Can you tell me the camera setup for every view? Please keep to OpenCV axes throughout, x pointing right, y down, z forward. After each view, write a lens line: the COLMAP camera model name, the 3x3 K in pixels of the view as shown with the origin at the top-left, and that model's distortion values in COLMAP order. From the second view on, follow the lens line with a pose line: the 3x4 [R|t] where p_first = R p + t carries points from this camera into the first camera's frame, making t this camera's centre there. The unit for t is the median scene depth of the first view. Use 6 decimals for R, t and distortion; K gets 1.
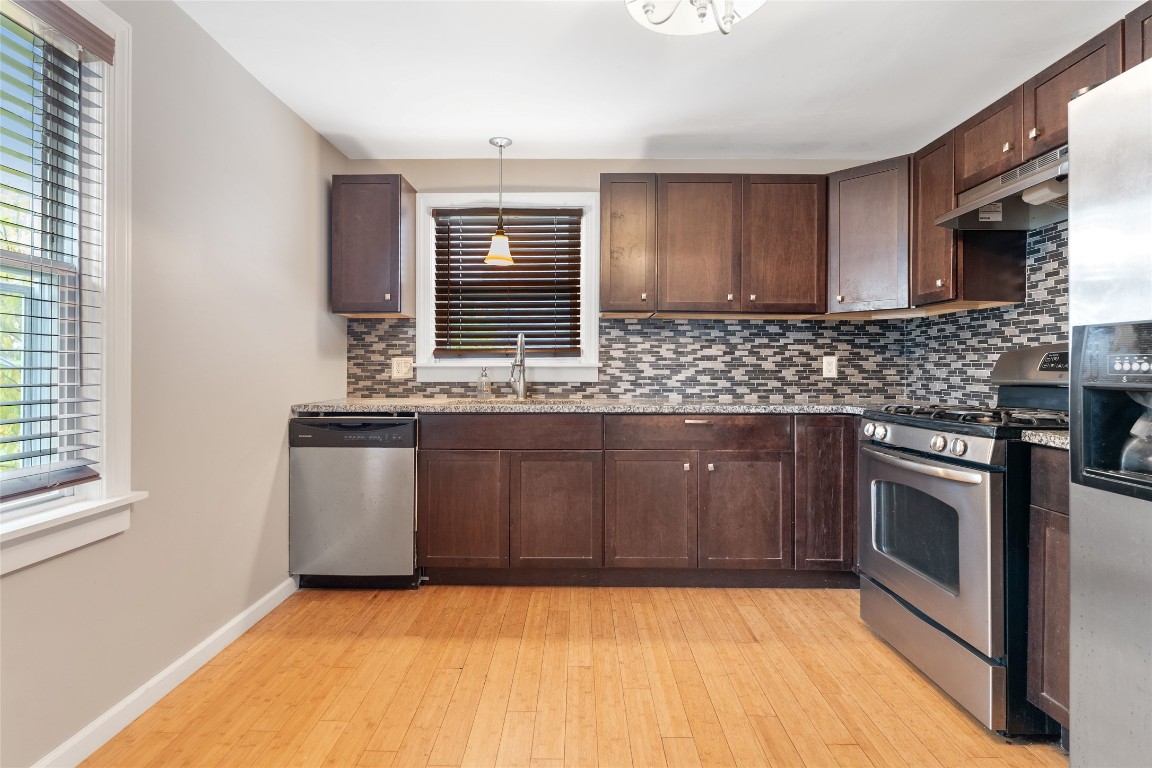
lens RADIAL K [[557.4, 0, 574.7], [0, 557.4, 375.5], [0, 0, 1]] dist [-0.001307, 0.000195]
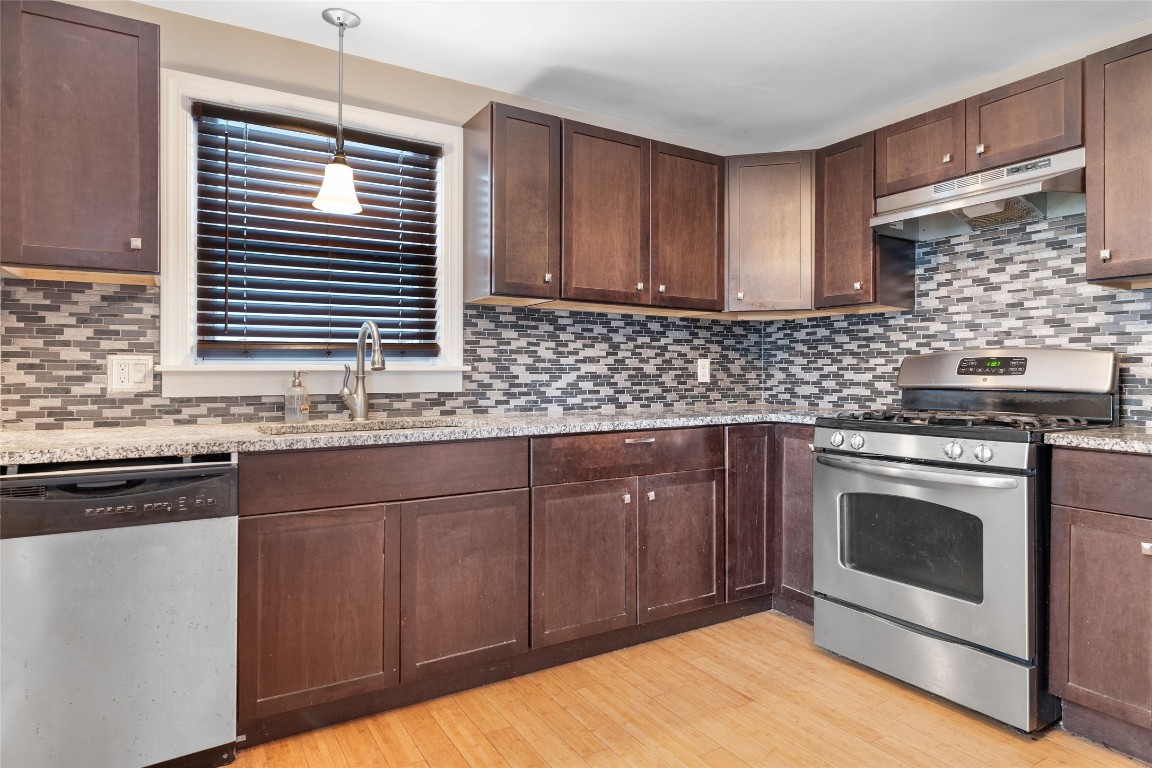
lens RADIAL K [[650.4, 0, 574.5], [0, 650.4, 380.1], [0, 0, 1]] dist [0.000757, -0.001128]
pose [[0.850557, -0.009180, 0.525803, -0.336767], [0.007937, 0.999958, 0.004618, -0.007651], [-0.525823, 0.000245, 0.850594, 0.255198]]
